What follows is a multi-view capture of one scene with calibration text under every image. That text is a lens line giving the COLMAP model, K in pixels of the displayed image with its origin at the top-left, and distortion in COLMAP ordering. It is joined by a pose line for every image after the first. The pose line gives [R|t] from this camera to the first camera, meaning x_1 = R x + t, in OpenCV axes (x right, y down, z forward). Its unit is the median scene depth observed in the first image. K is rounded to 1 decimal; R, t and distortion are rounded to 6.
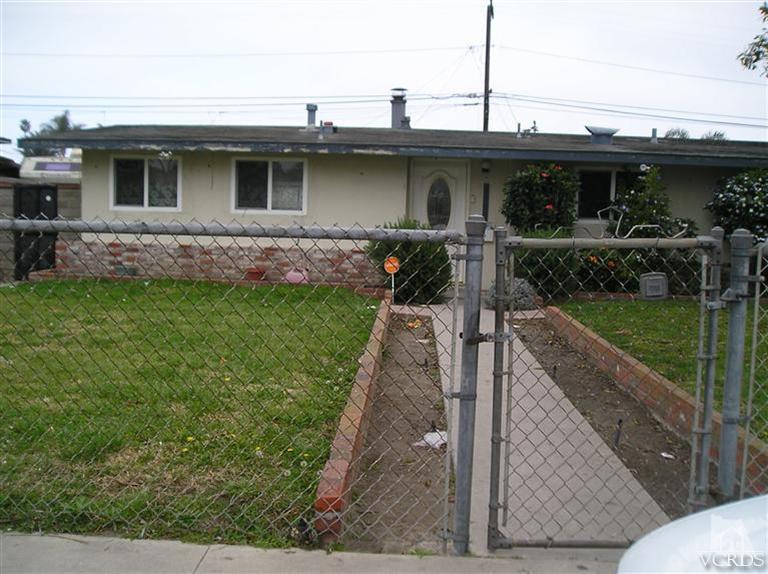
lens RADIAL K [[786.1, 0, 372.9], [0, 786.1, 301.5], [0, 0, 1]] dist [-0.146757, 0.124062]
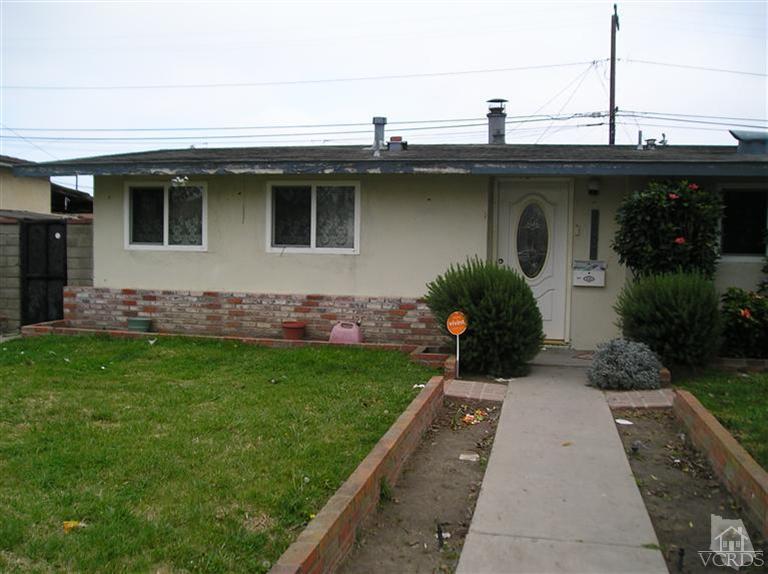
lens RADIAL K [[786.1, 0, 372.9], [0, 786.1, 301.5], [0, 0, 1]] dist [-0.146757, 0.124062]
pose [[0.986352, -0.000285, -0.164648, 0.057601], [-0.006088, 0.999251, -0.038202, -0.032740], [0.164536, 0.038683, 0.985612, 0.231376]]
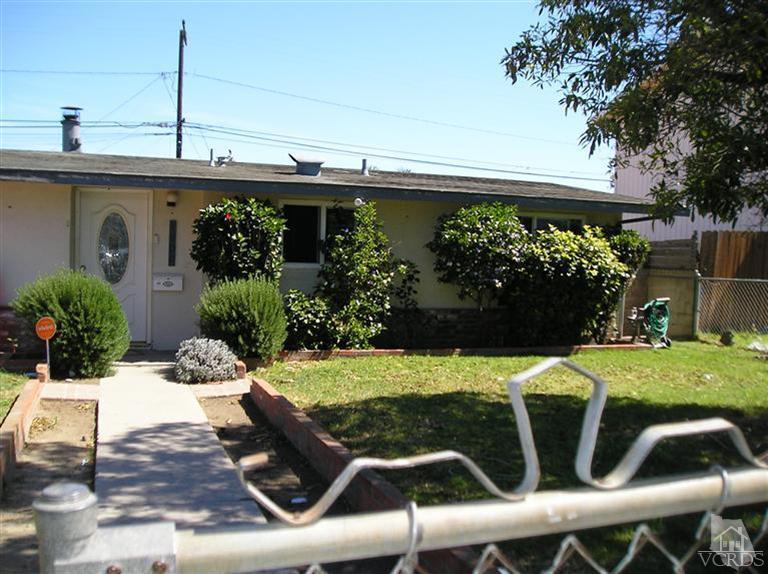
lens RADIAL K [[786.1, 0, 372.9], [0, 786.1, 301.5], [0, 0, 1]] dist [-0.146757, 0.124062]
pose [[0.928369, -0.023629, 0.370908, 0.035649], [0.039883, 0.998548, -0.036213, -0.028157], [-0.369514, 0.048412, 0.927963, 0.170208]]
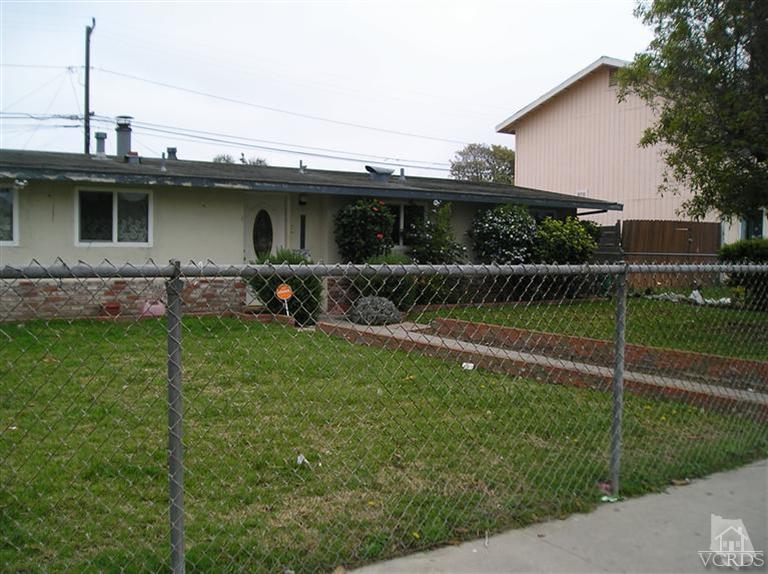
lens RADIAL K [[786.1, 0, 372.9], [0, 786.1, 301.5], [0, 0, 1]] dist [-0.146757, 0.124062]
pose [[0.808924, -0.058180, 0.585027, -0.439680], [0.072858, 0.997341, -0.001558, -0.018881], [-0.583381, 0.043884, 0.811012, 0.038140]]
